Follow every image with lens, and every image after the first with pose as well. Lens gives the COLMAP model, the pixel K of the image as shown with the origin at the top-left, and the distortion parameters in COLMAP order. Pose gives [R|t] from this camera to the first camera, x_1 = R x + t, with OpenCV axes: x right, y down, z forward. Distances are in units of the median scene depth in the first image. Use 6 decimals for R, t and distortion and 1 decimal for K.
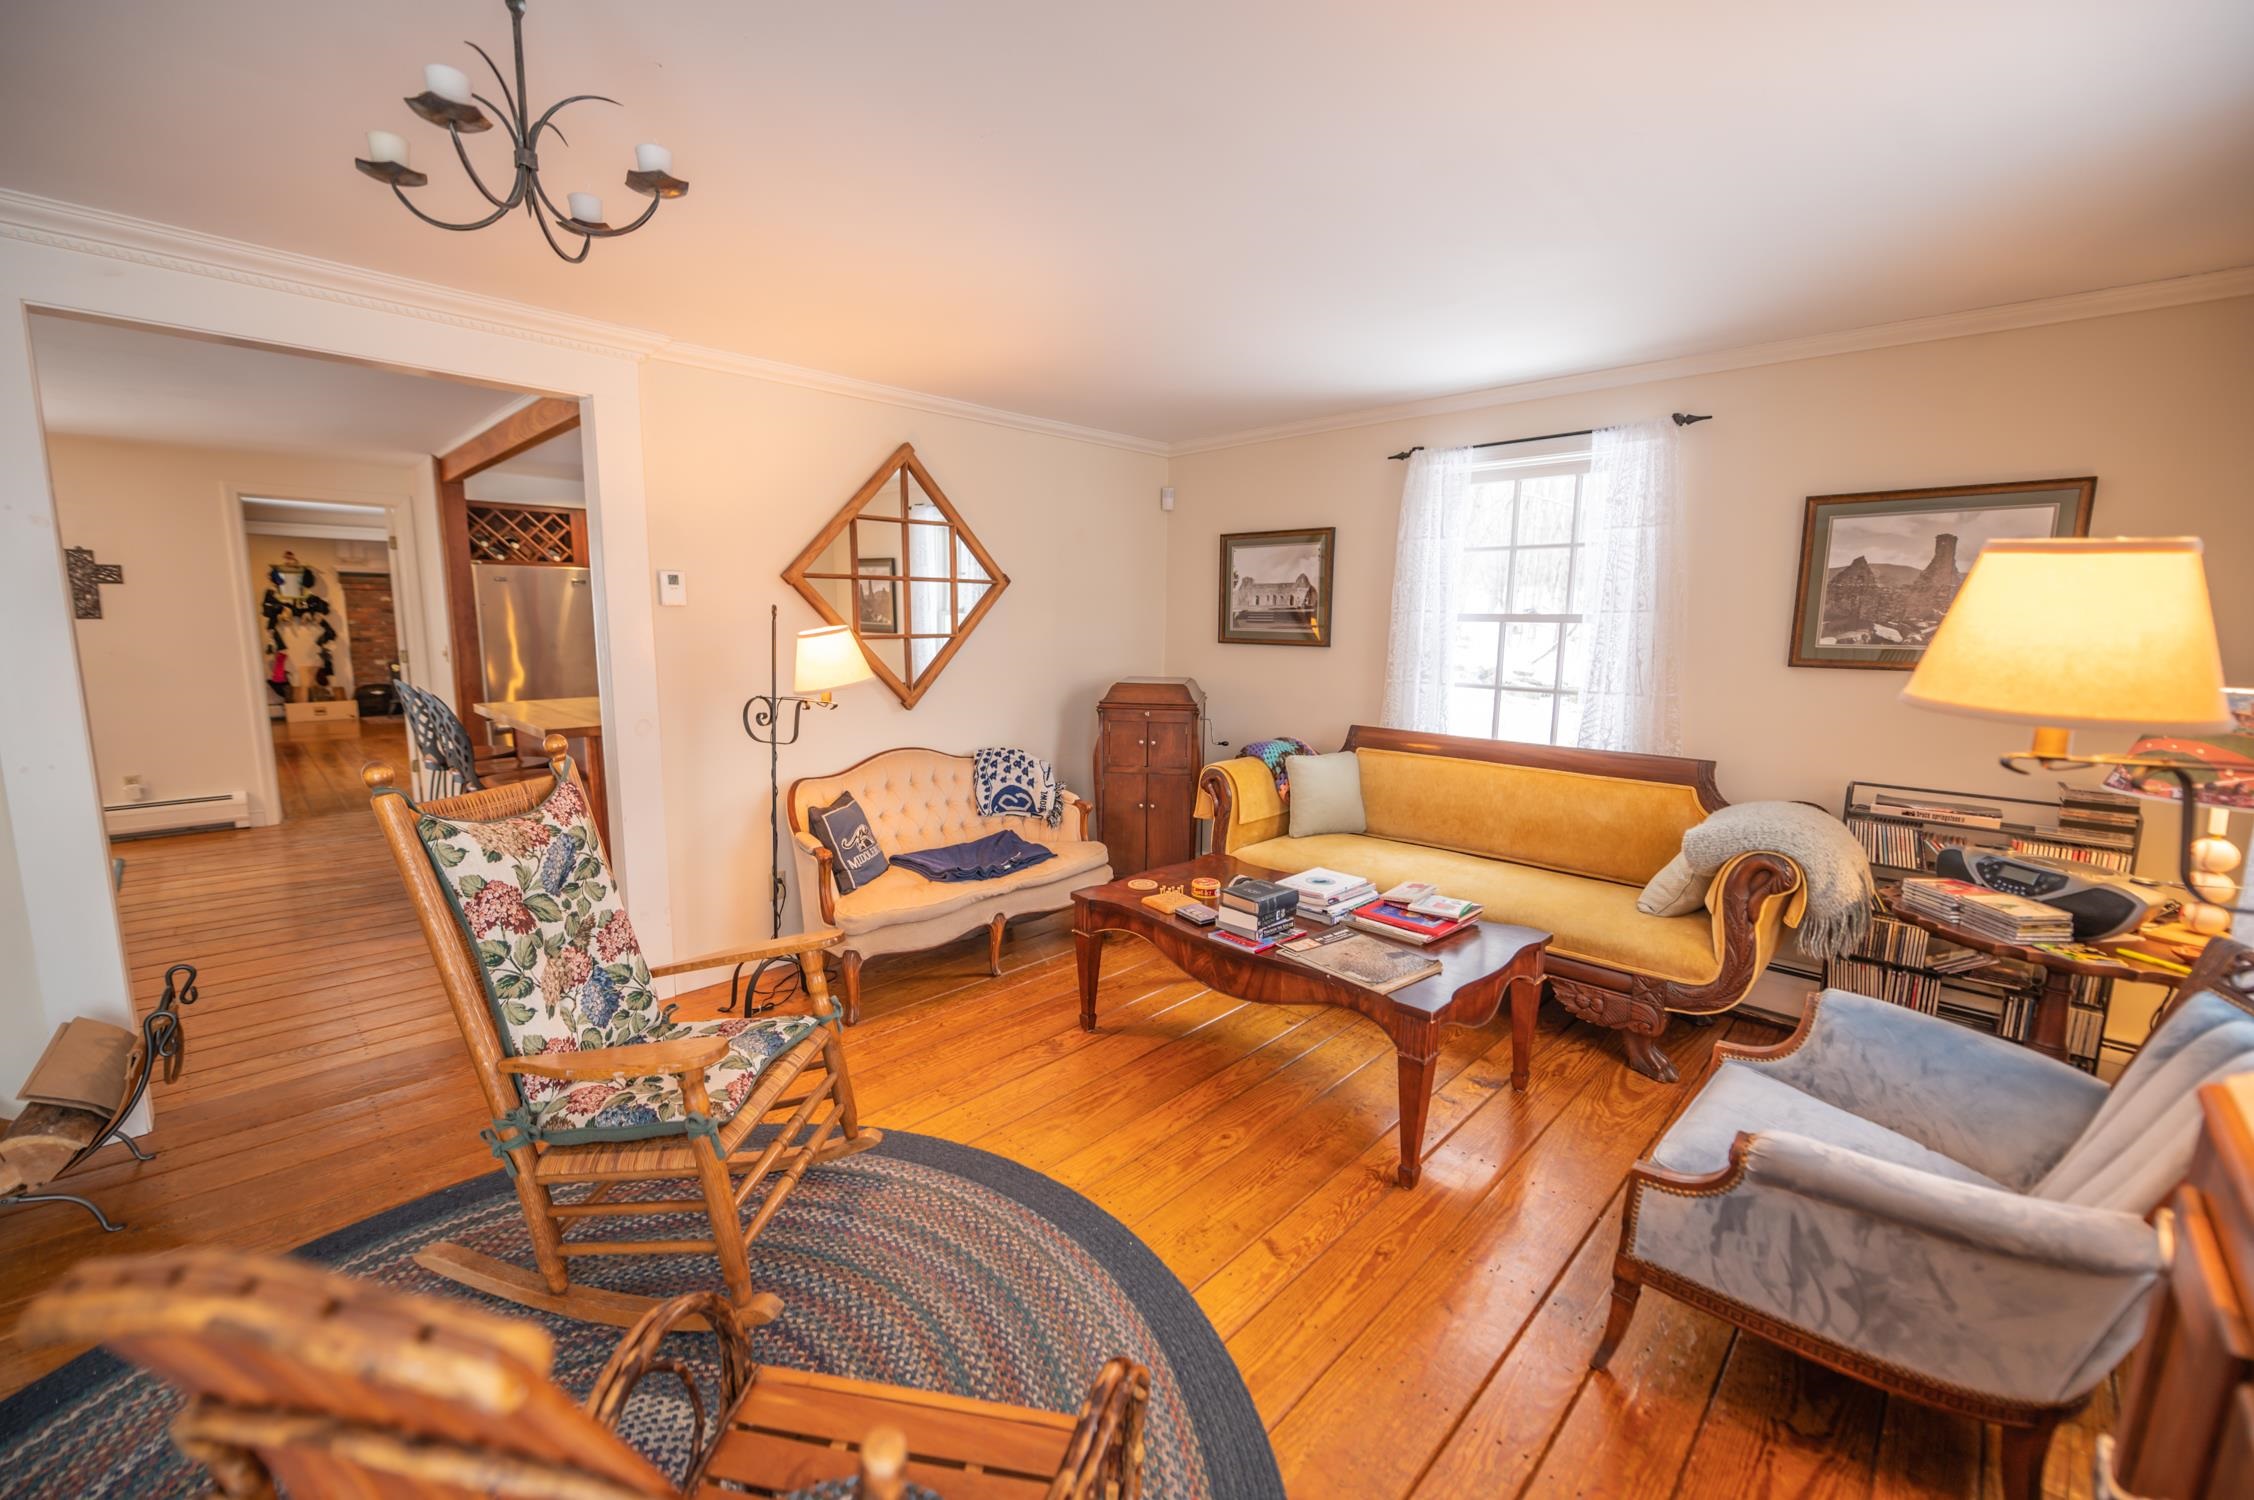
lens RADIAL K [[889.6, 0, 1116.4], [0, 889.6, 742.9], [0, 0, 1]] dist [-0.004186, -0.000518]
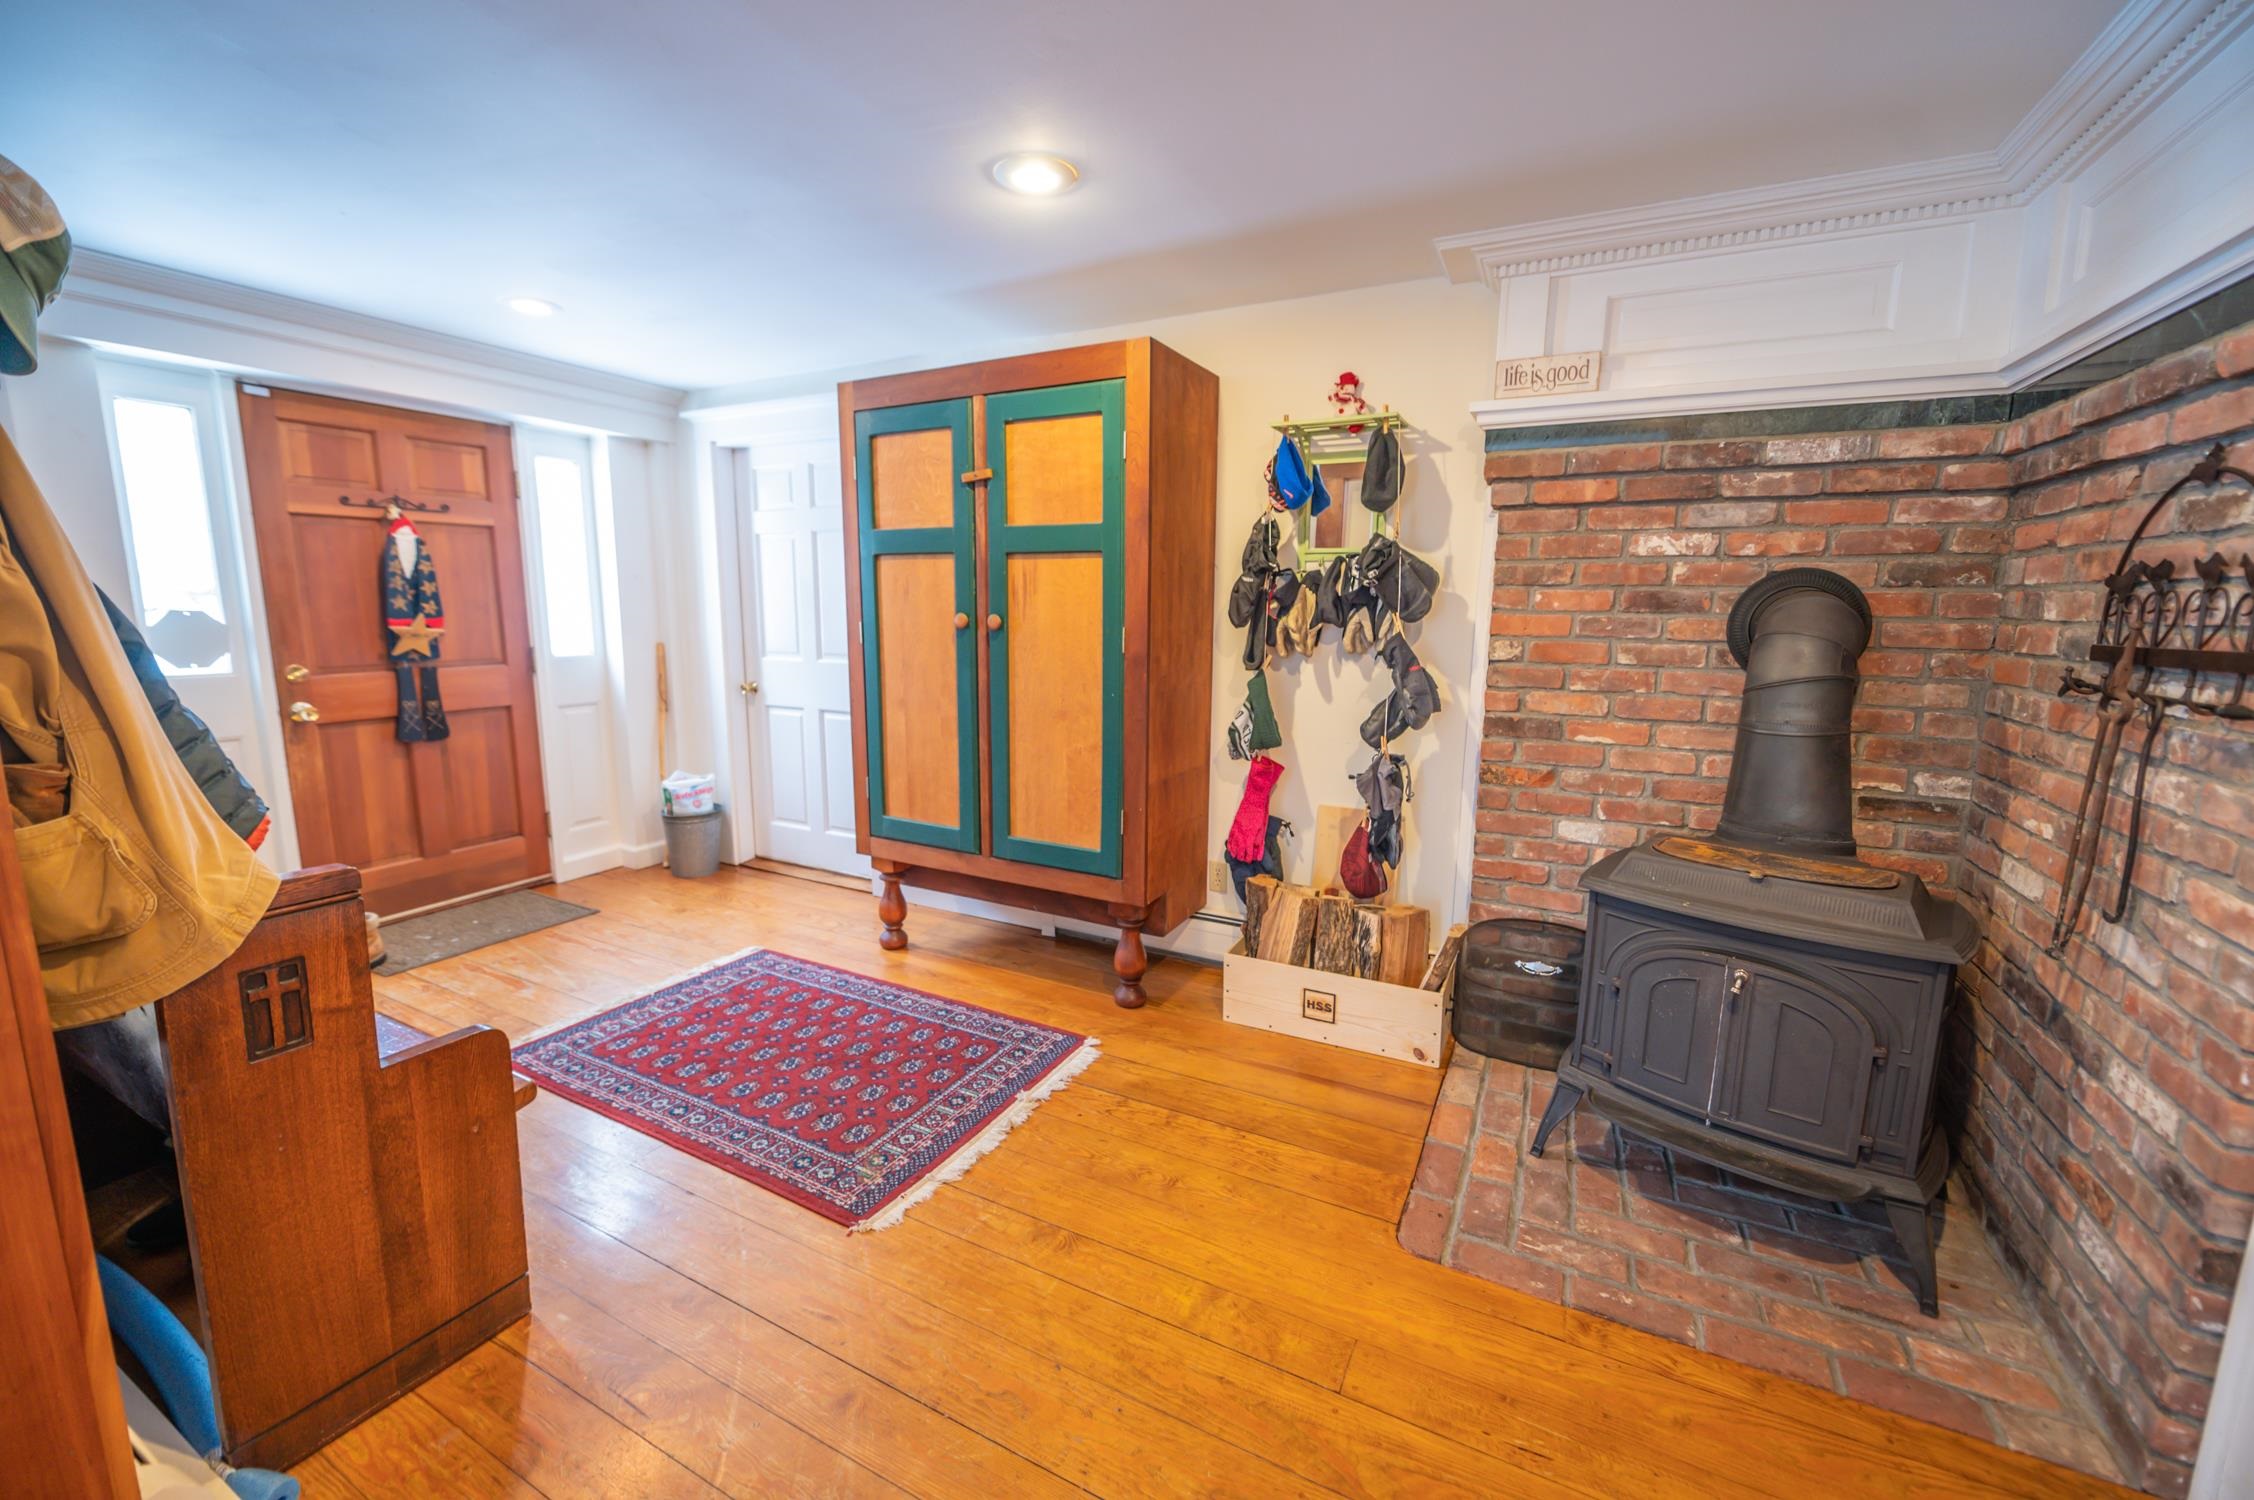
lens RADIAL K [[895.6, 0, 1110.6], [0, 895.6, 743.2], [0, 0, 1]] dist [-0.005558, -0.000771]
pose [[0.289235, 0.145065, -0.946202, -0.699556], [-0.139078, 0.984331, 0.108397, -0.129745], [0.947101, 0.100244, 0.304879, 0.874619]]
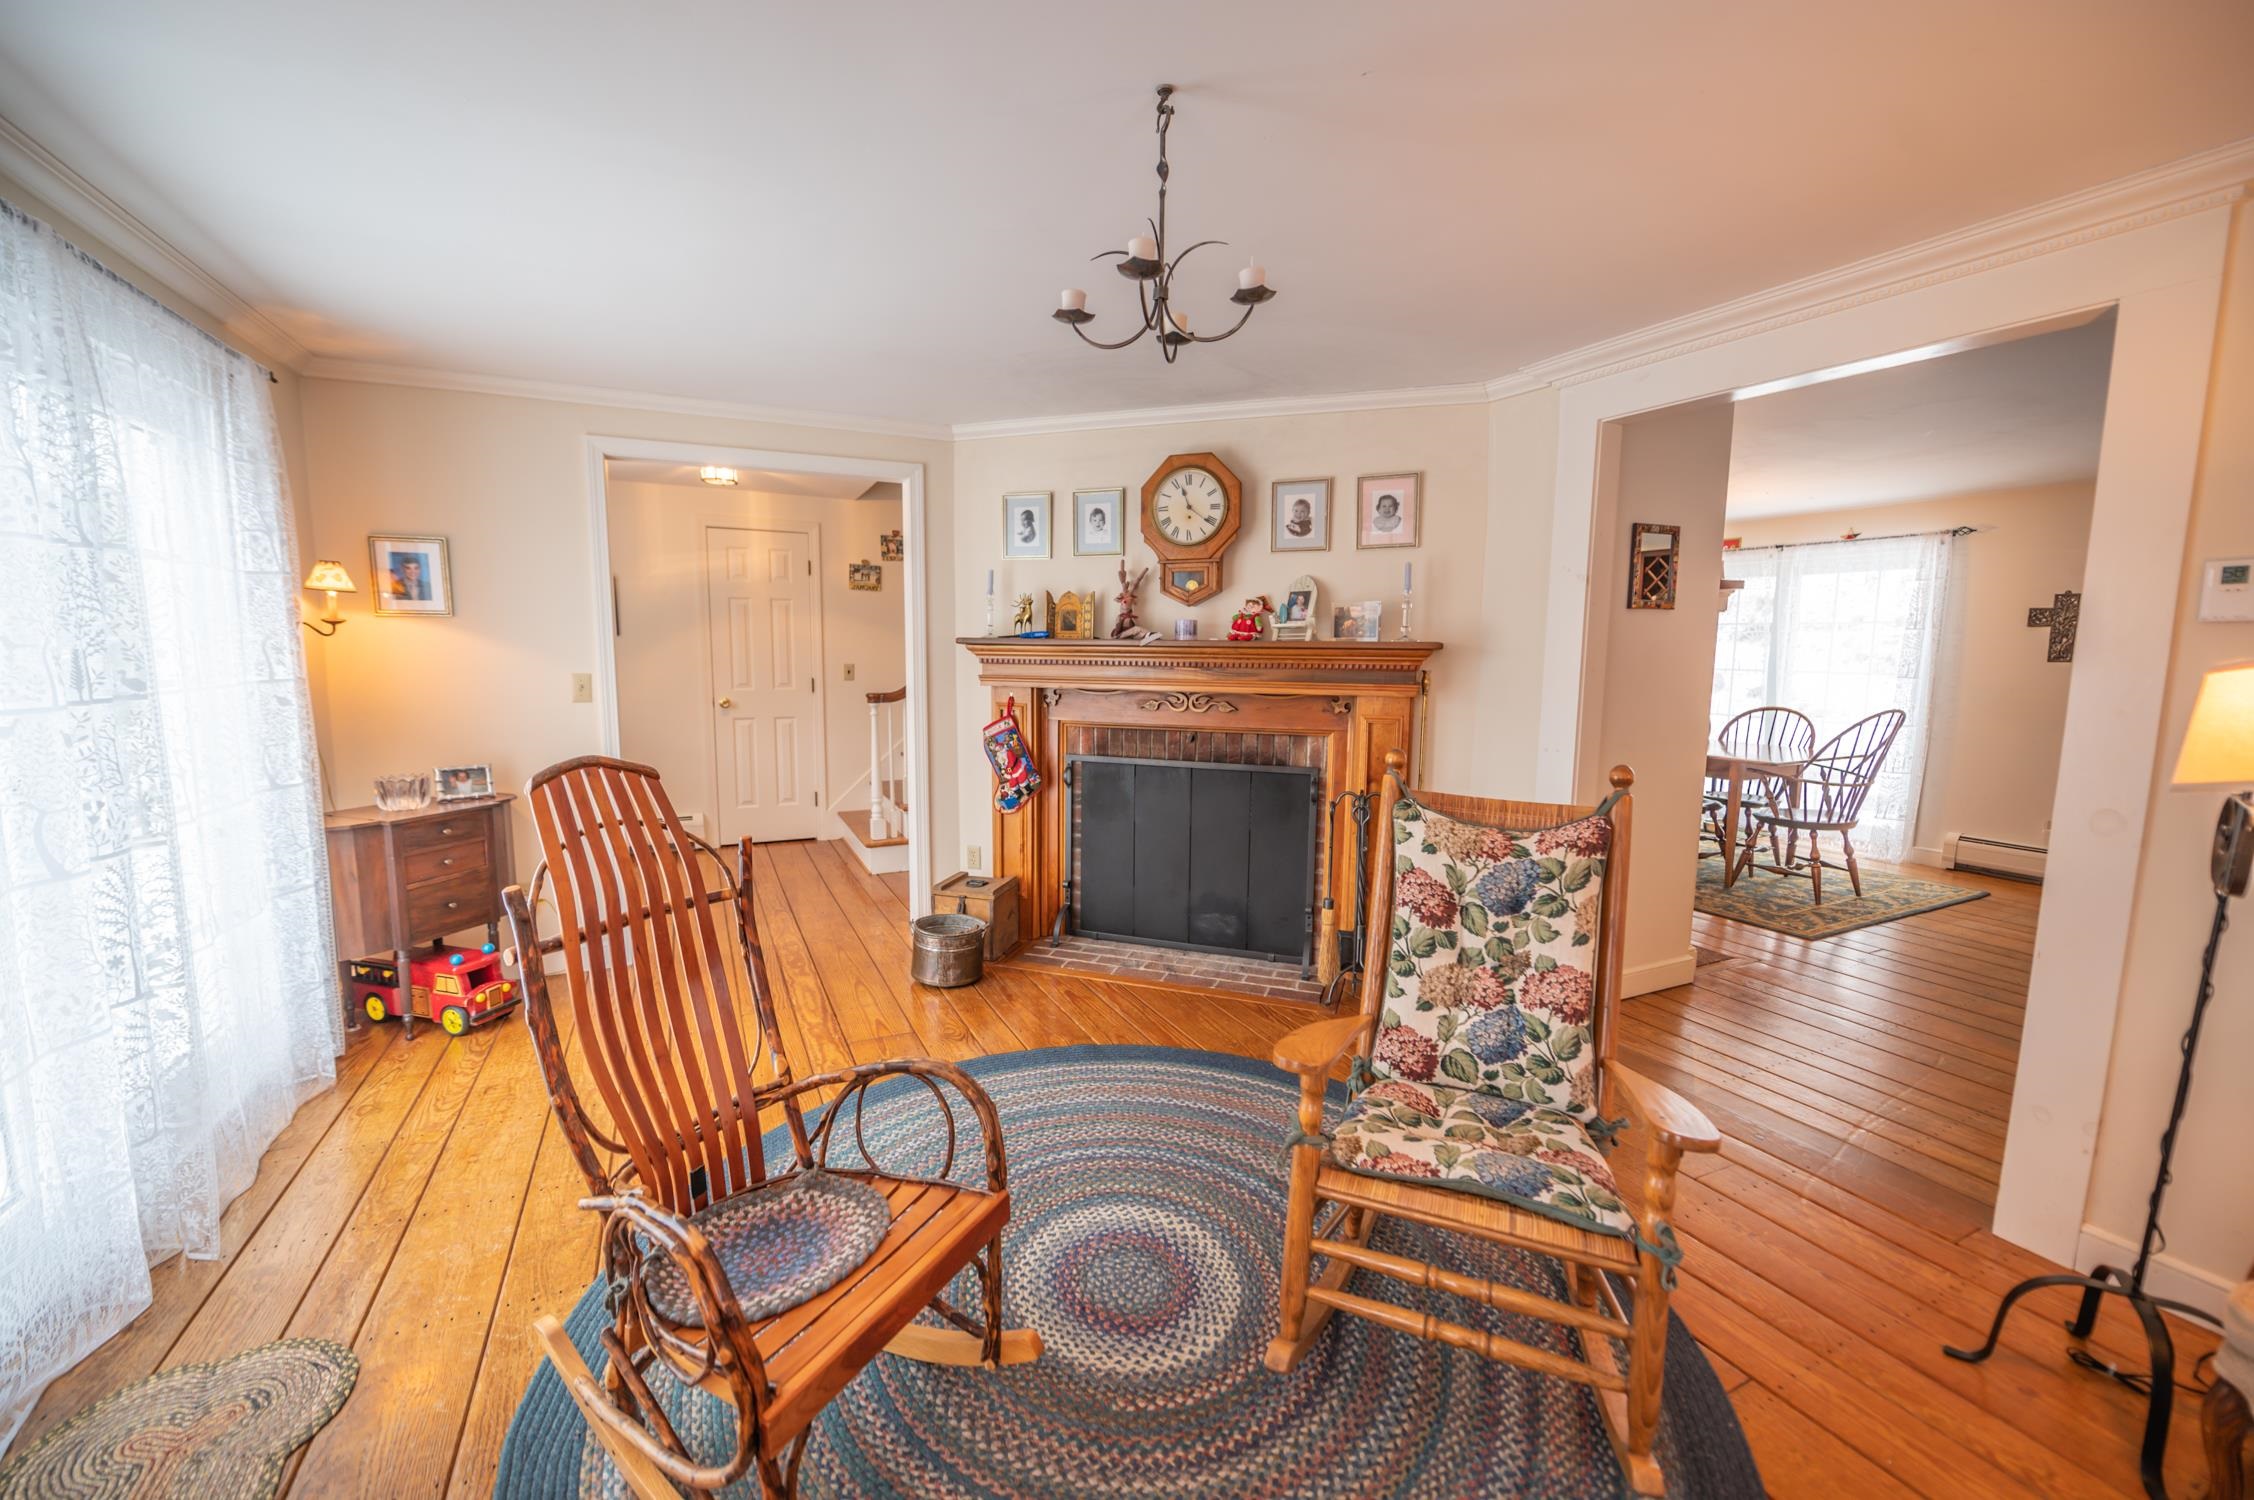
lens RADIAL K [[895.6, 0, 1110.6], [0, 895.6, 743.2], [0, 0, 1]] dist [-0.005558, -0.000771]
pose [[-0.344524, 0.082239, -0.935168, 0.071283], [-0.142699, 0.979992, 0.138752, -0.015046], [0.927868, 0.181251, -0.325896, 0.146616]]
